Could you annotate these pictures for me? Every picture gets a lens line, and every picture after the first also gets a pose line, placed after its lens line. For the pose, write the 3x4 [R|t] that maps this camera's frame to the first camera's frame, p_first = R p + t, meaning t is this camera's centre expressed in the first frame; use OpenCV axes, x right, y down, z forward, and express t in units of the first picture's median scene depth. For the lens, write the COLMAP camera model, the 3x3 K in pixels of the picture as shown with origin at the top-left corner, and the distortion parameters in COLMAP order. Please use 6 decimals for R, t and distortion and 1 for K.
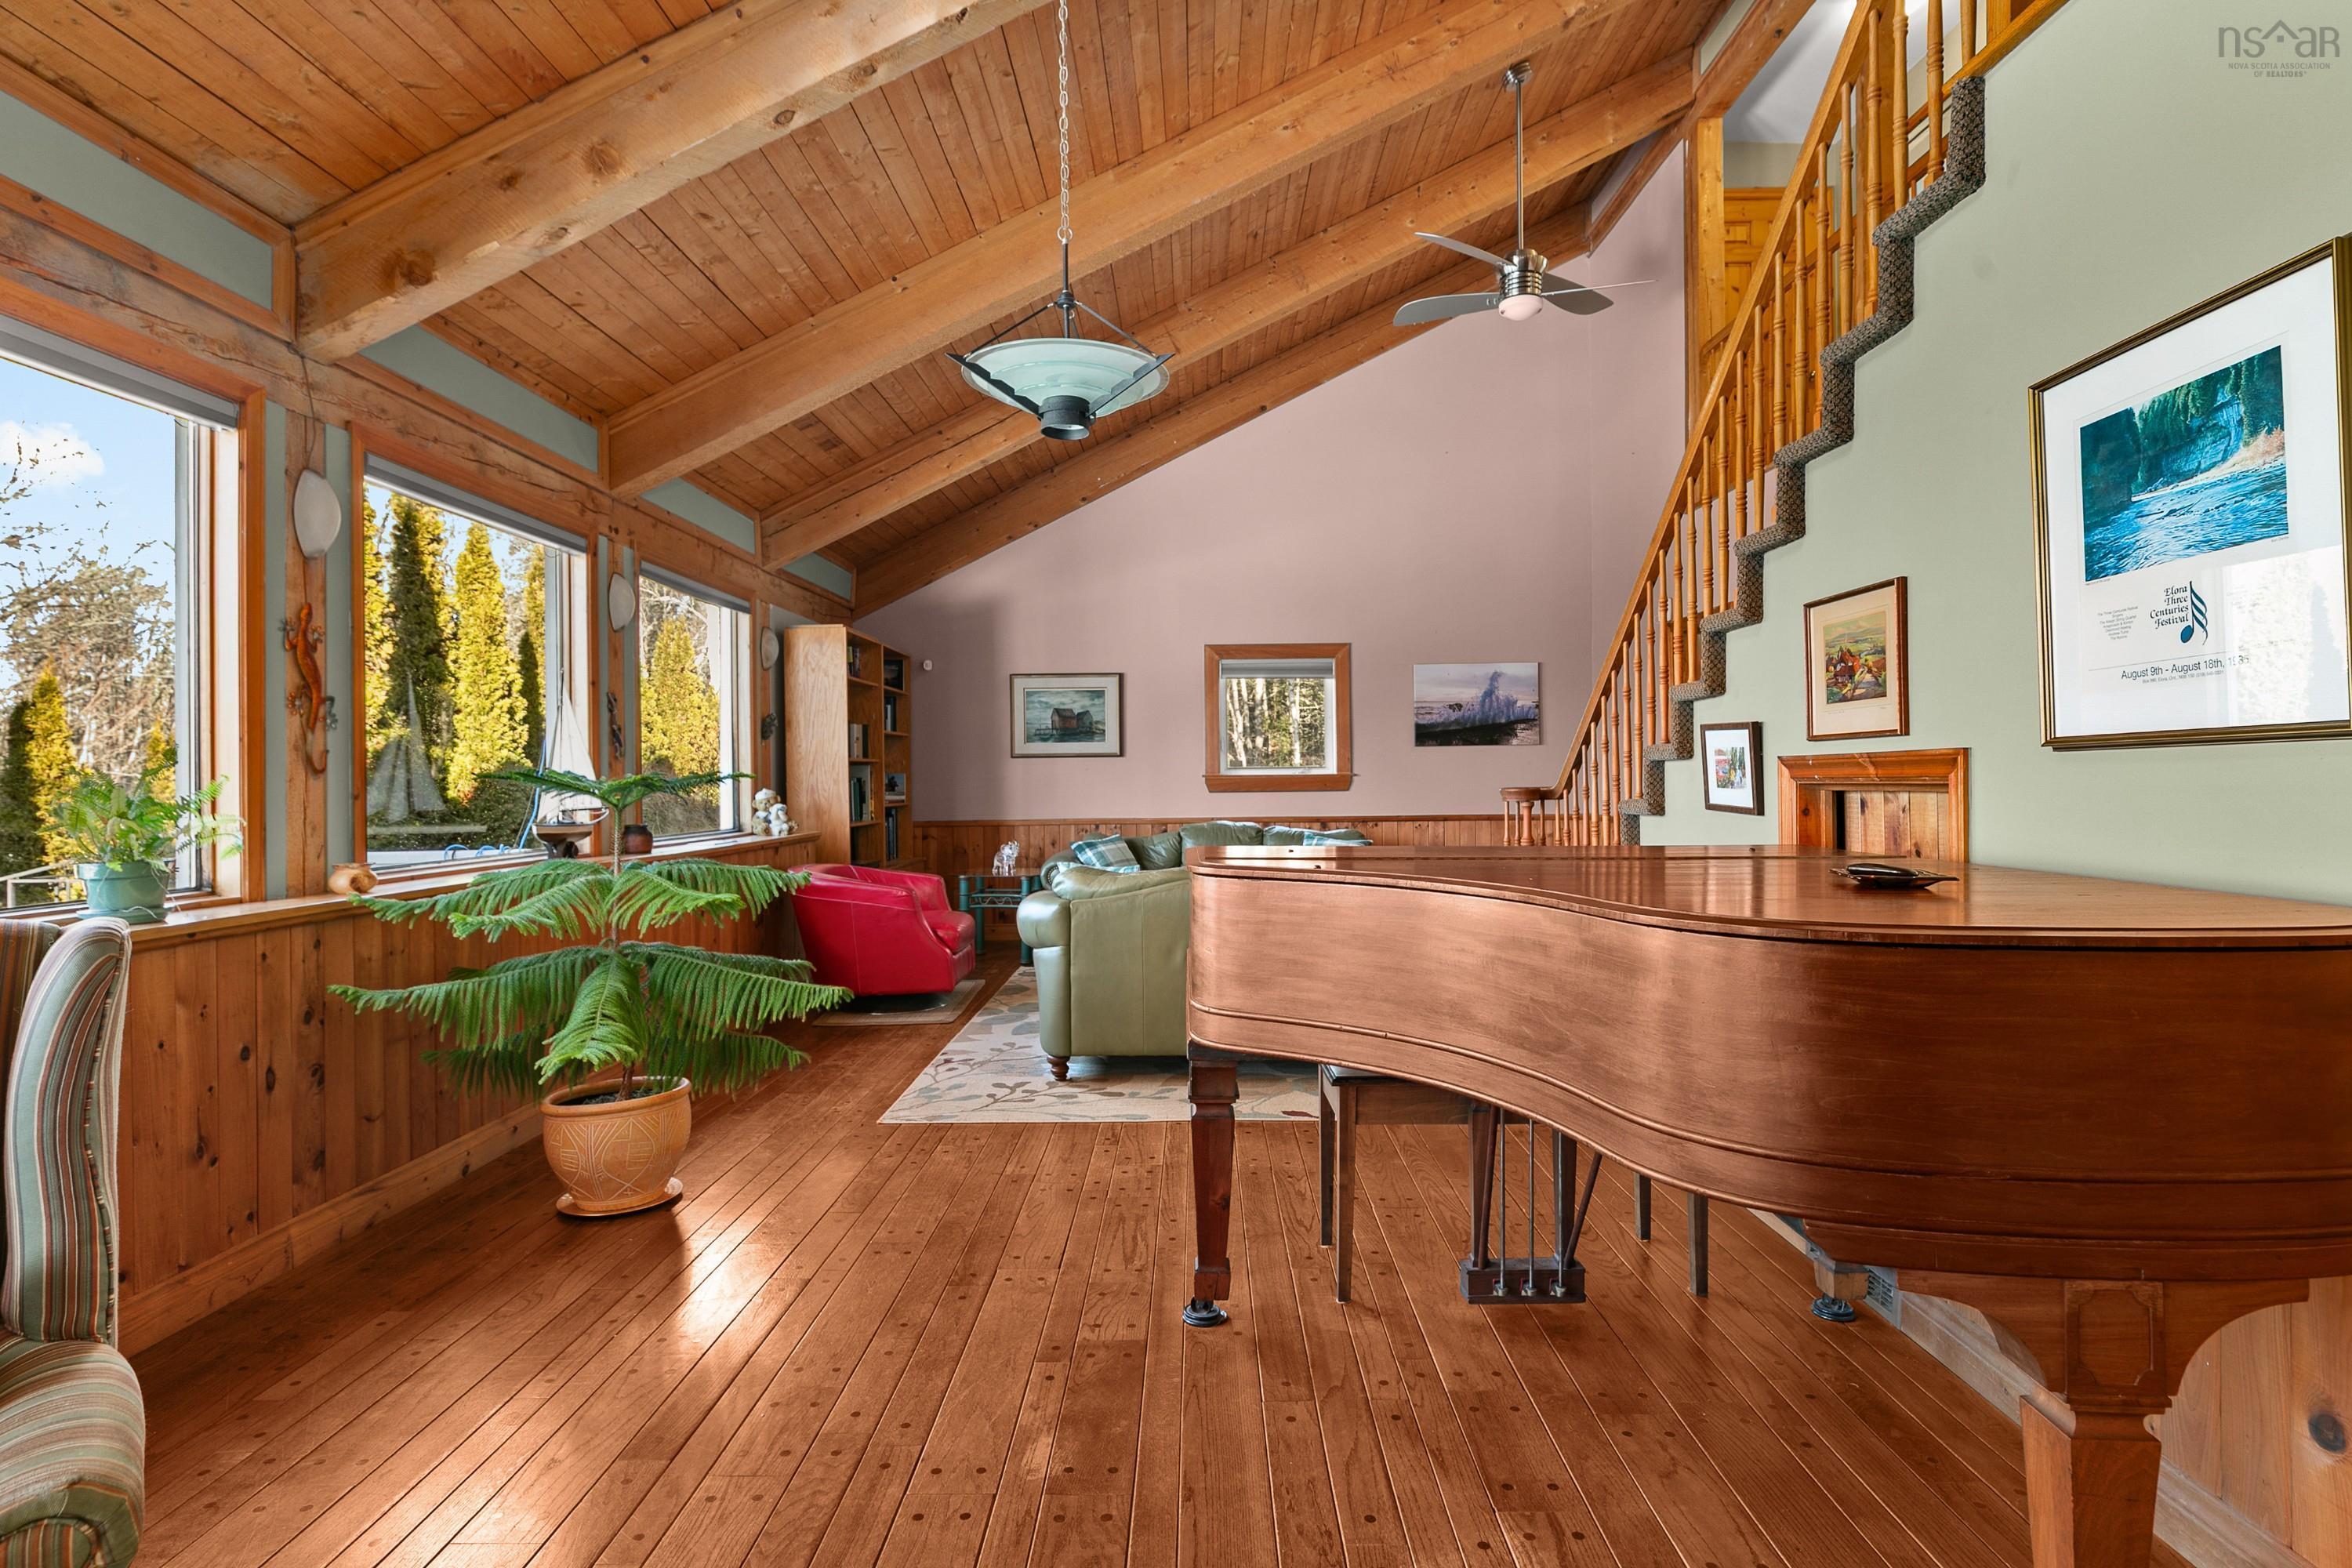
lens RADIAL K [[1172.7, 0, 1219.8], [0, 1172.7, 775.9], [0, 0, 1]] dist [-0.003972, -0.000001]
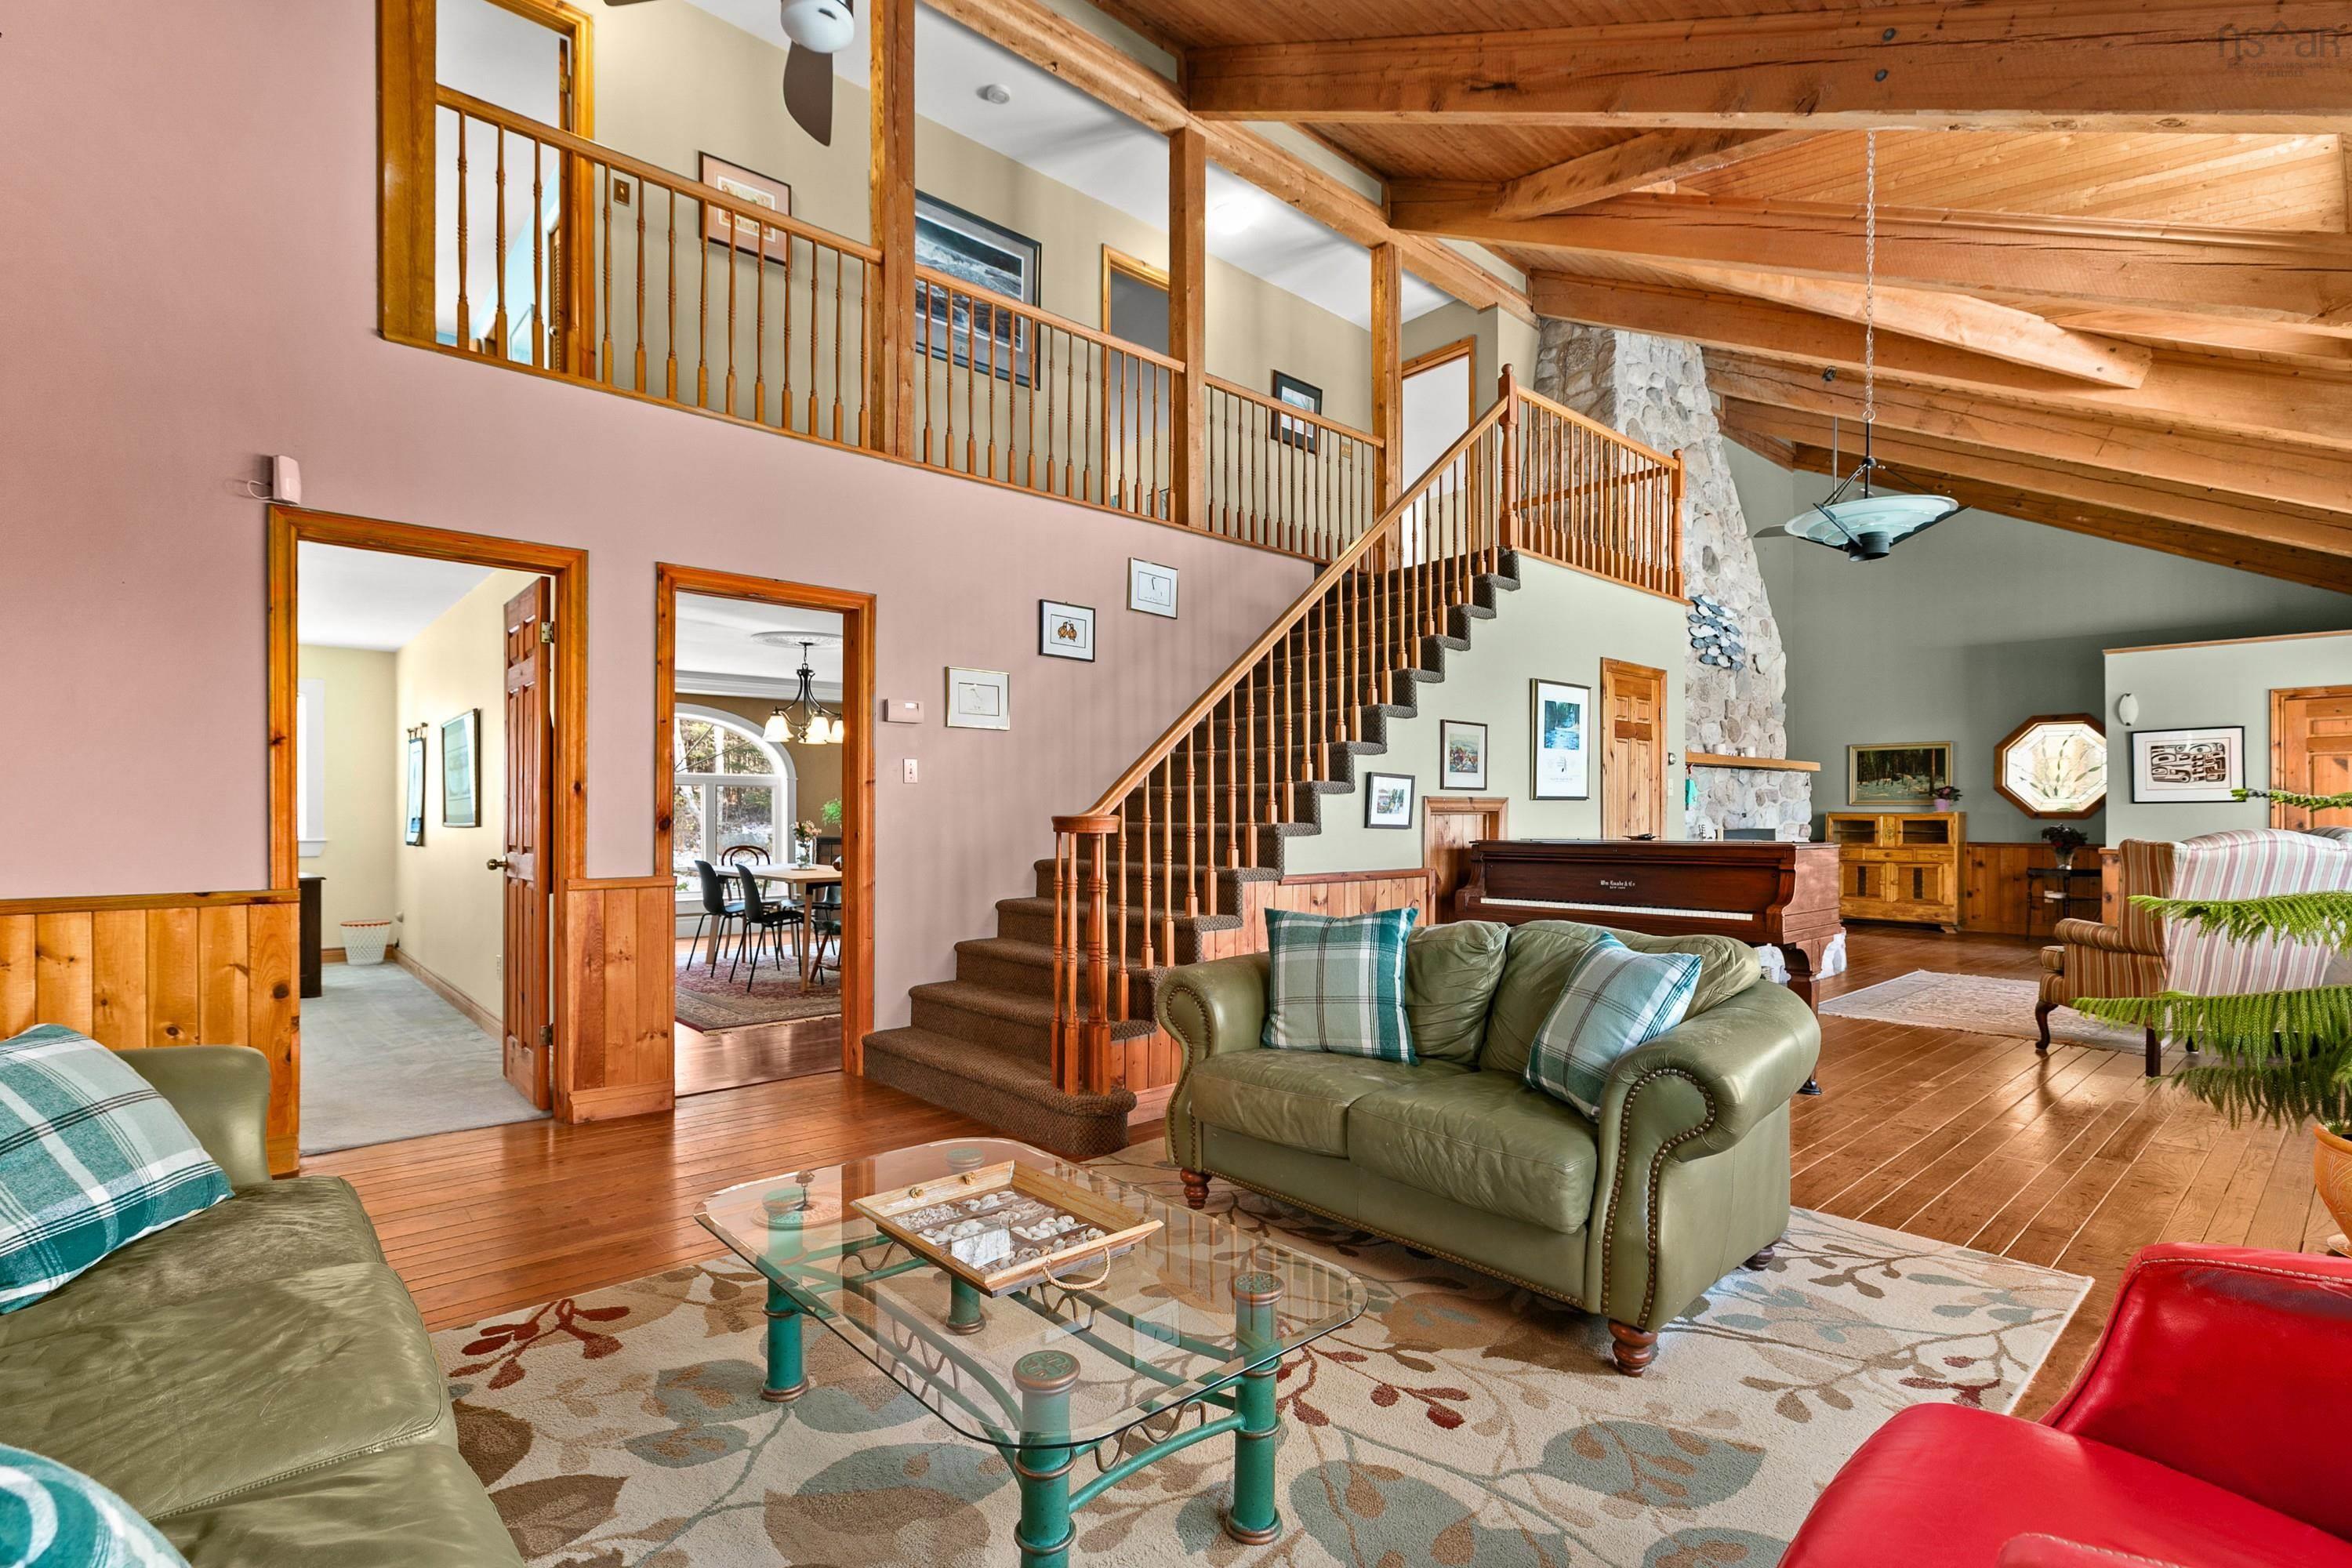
lens RADIAL K [[1100.6, 0, 1190.9], [0, 1100.6, 816.0], [0, 0, 1]] dist [0.024985, -0.000613]
pose [[-0.665879, 0.005131, 0.746042, -0.260097], [0.002598, 0.999986, -0.004559, 0.009286], [-0.746056, -0.001098, -0.665883, 1.104824]]
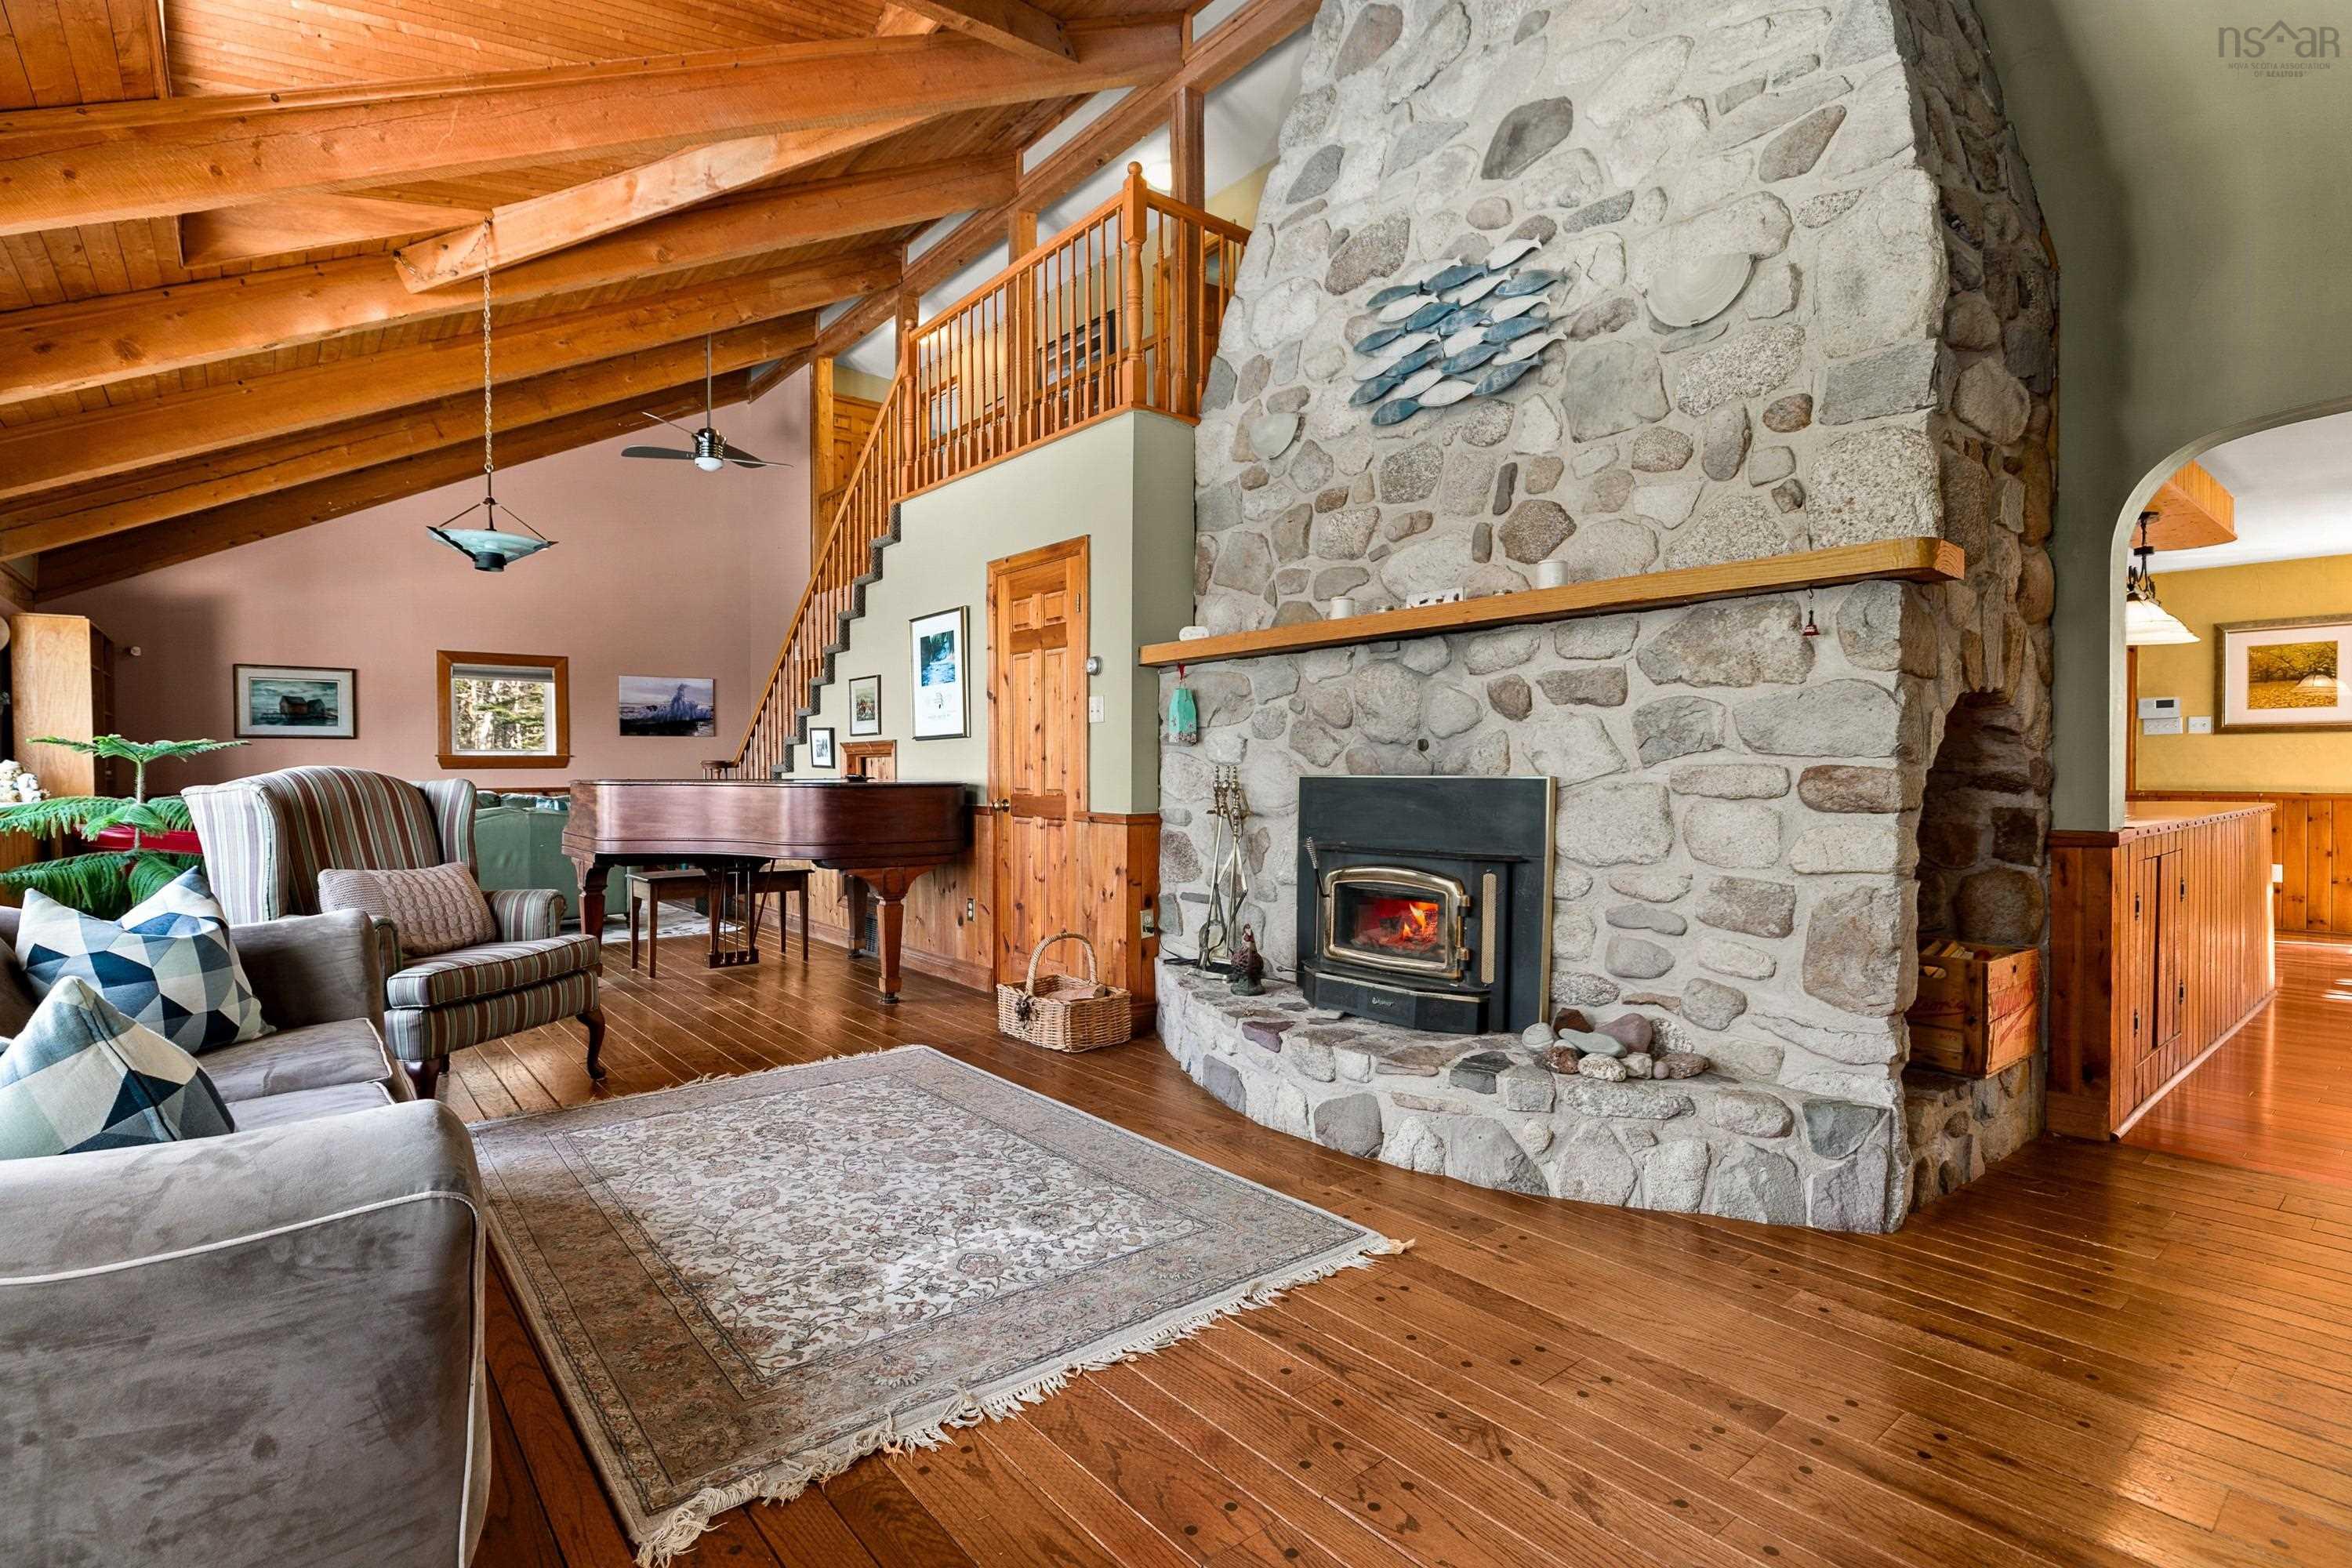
lens RADIAL K [[1106.6, 0, 1144.7], [0, 1106.6, 781.8], [0, 0, 1]] dist [-0.003119, 0.000111]
pose [[0.791075, -0.002647, 0.611713, -0.167763], [-0.004113, 0.999945, 0.009647, 0.016259], [-0.611705, -0.010147, 0.791021, -0.477864]]
